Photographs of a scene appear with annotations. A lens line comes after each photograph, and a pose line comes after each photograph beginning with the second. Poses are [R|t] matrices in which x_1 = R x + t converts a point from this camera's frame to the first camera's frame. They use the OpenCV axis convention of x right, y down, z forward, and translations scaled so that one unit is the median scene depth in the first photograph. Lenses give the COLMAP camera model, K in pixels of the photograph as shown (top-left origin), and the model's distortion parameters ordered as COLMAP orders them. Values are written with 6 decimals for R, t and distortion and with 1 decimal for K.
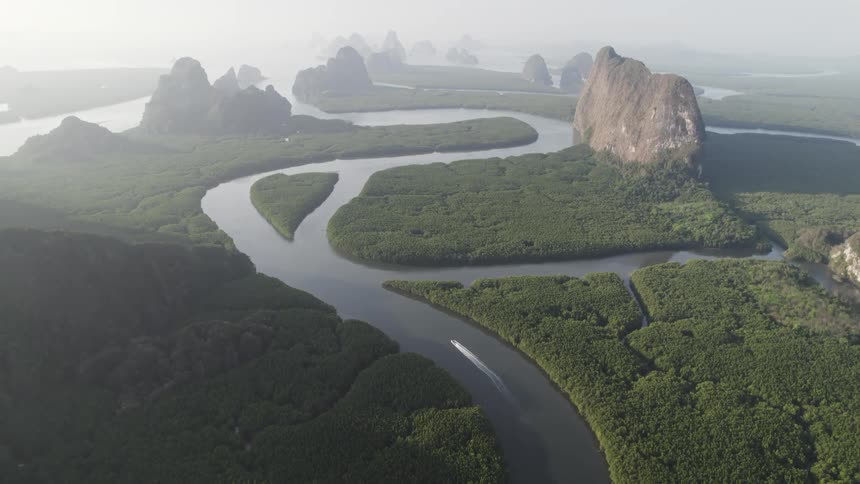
lens RADIAL K [[562.0, 0, 429.0], [0, 562.0, 246.0], [0, 0, 1]] dist [-0.073348, 0.064468]
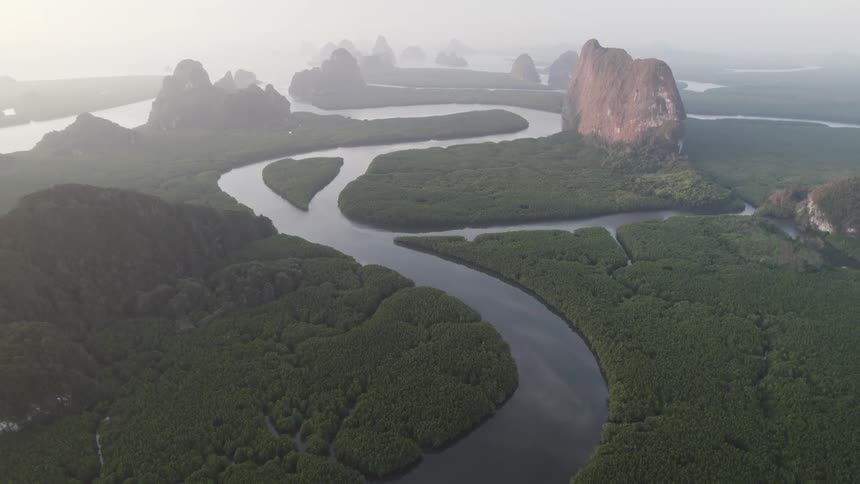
lens RADIAL K [[562.0, 0, 429.0], [0, 562.0, 246.0], [0, 0, 1]] dist [-0.073348, 0.064468]
pose [[0.999592, -0.025290, 0.013312, -0.017775], [0.025440, 0.999614, -0.011210, 0.056608], [-0.013023, 0.011544, 0.999849, -0.067279]]
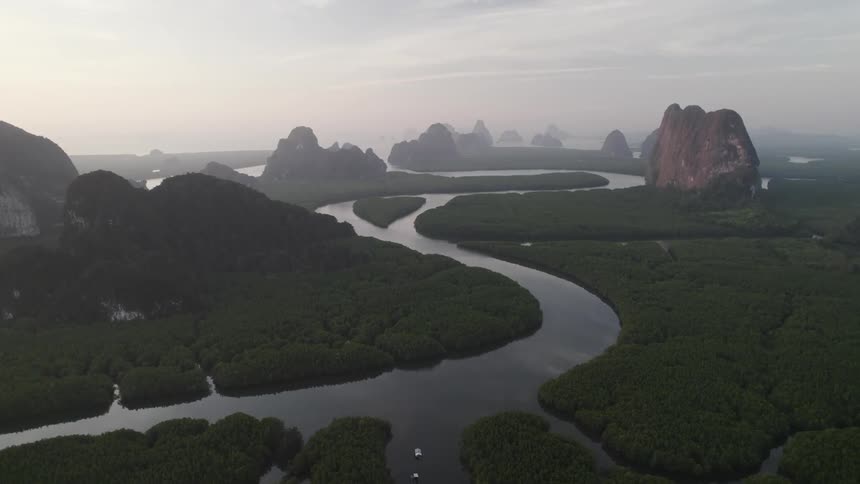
lens RADIAL K [[562.0, 0, 429.0], [0, 562.0, 246.0], [0, 0, 1]] dist [-0.073348, 0.064468]
pose [[0.987883, 0.007324, -0.155027, 0.028672], [-0.032608, 0.986385, -0.161190, 0.165640], [0.151736, 0.164292, 0.974671, -0.134712]]
